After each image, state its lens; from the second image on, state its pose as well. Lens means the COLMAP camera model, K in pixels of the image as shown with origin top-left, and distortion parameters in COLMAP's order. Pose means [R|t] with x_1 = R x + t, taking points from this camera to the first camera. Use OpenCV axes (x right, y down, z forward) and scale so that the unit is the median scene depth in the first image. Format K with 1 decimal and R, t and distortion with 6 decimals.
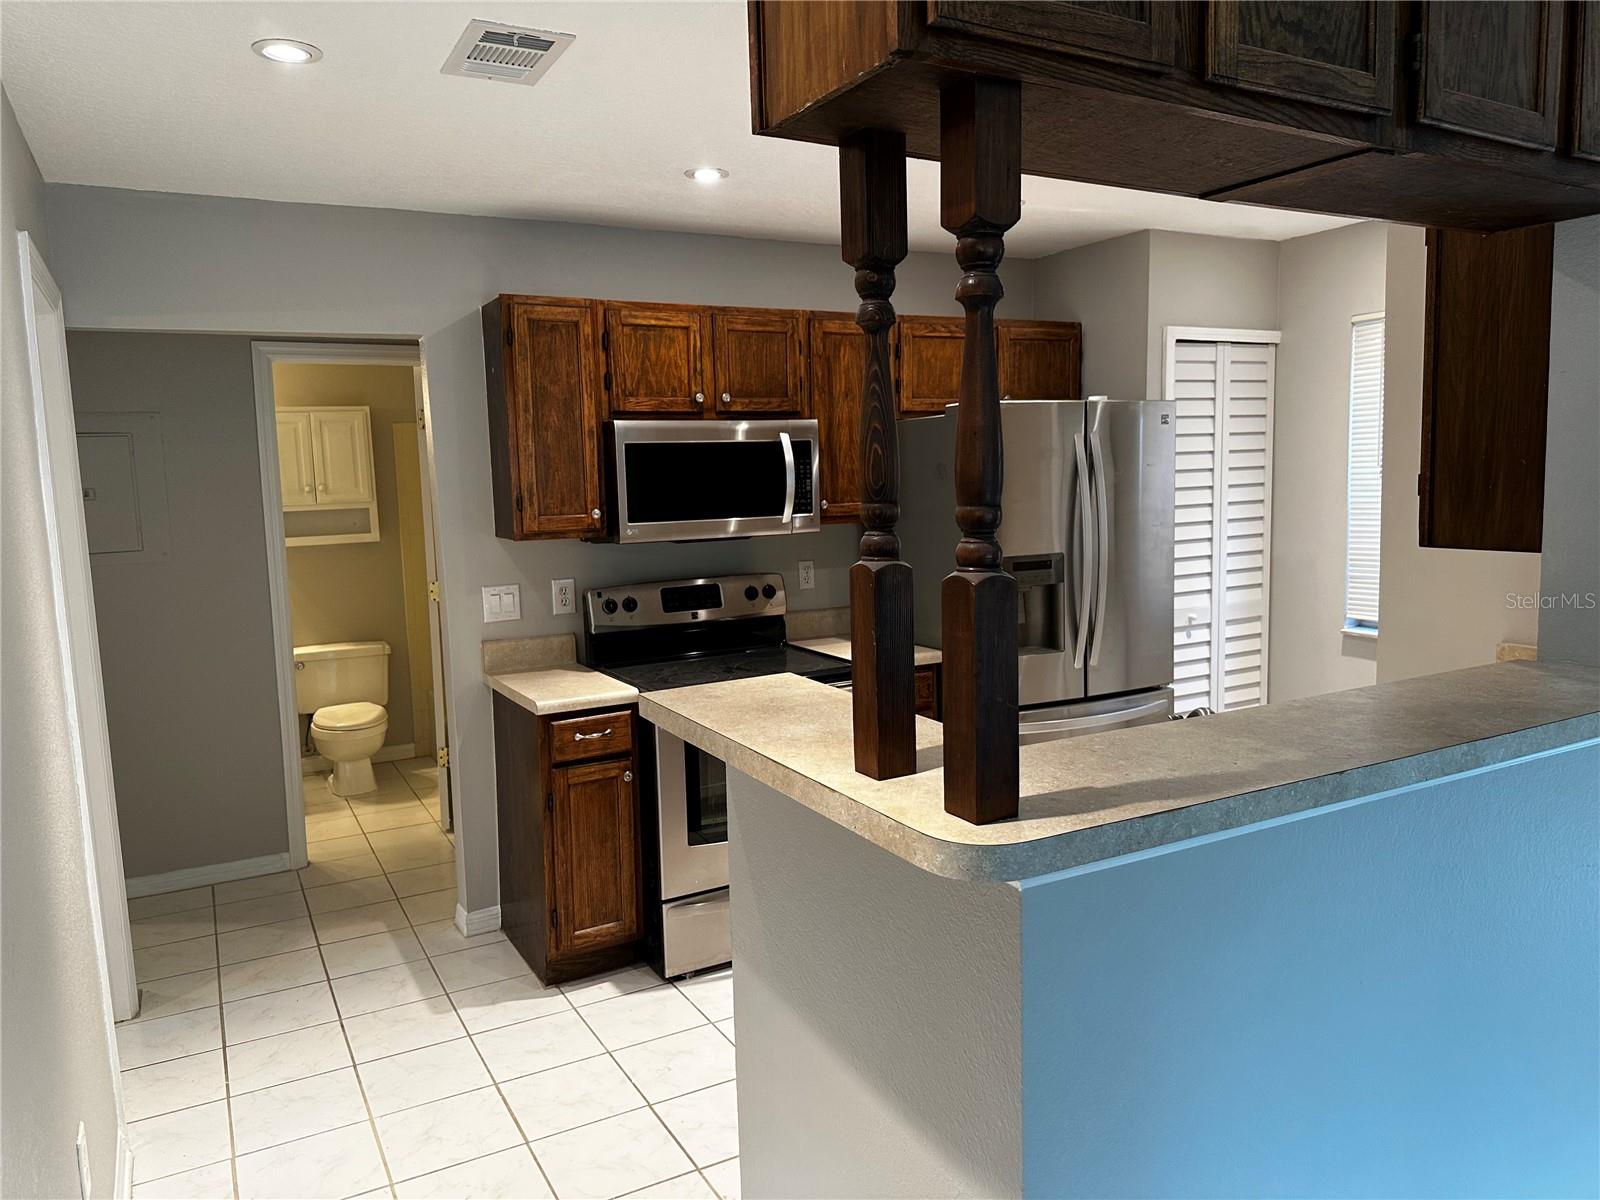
lens RADIAL K [[1109.8, 0, 814.4], [0, 1109.8, 595.1], [0, 0, 1]] dist [0.088130, -0.112956]
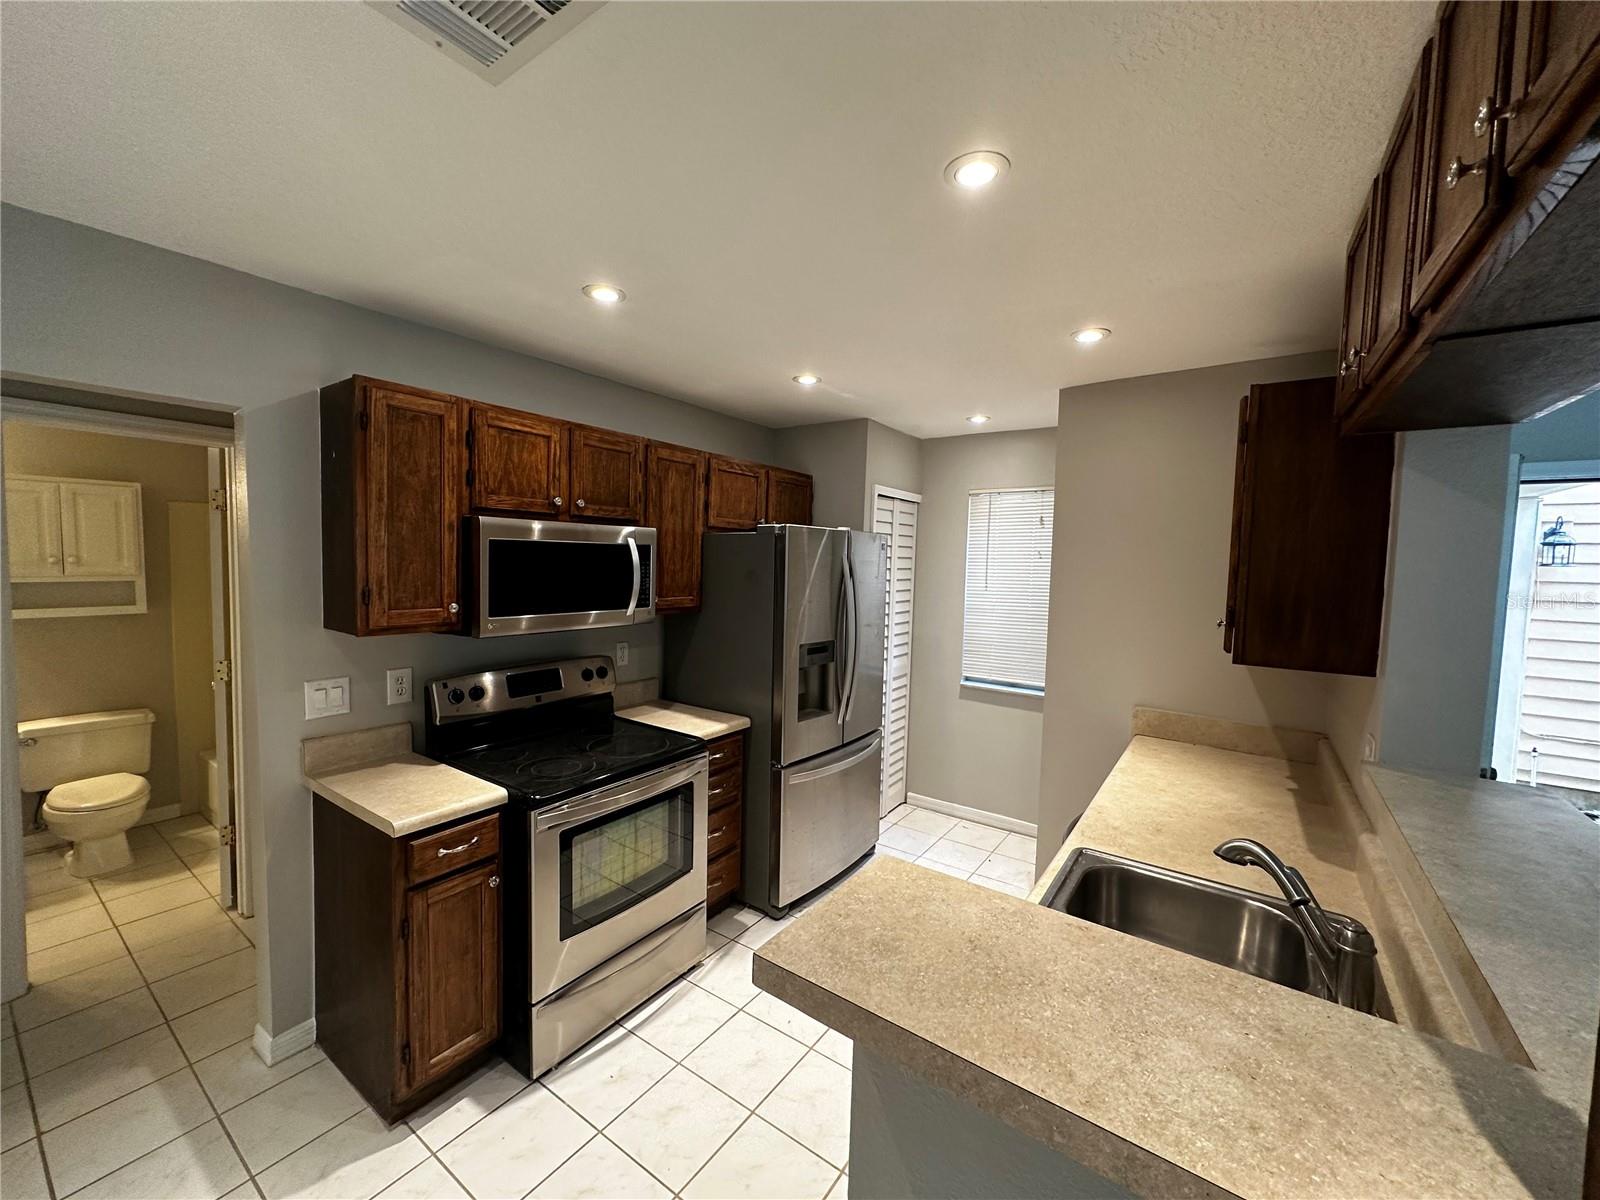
lens RADIAL K [[635.5, 0, 807.1], [0, 635.5, 603.4], [0, 0, 1]] dist [-0.008913, 0.003482]
pose [[0.899248, 0.021306, 0.436919, -0.148138], [-0.001148, 0.998925, -0.046348, -0.047625], [-0.437437, 0.041177, 0.898306, 0.328726]]
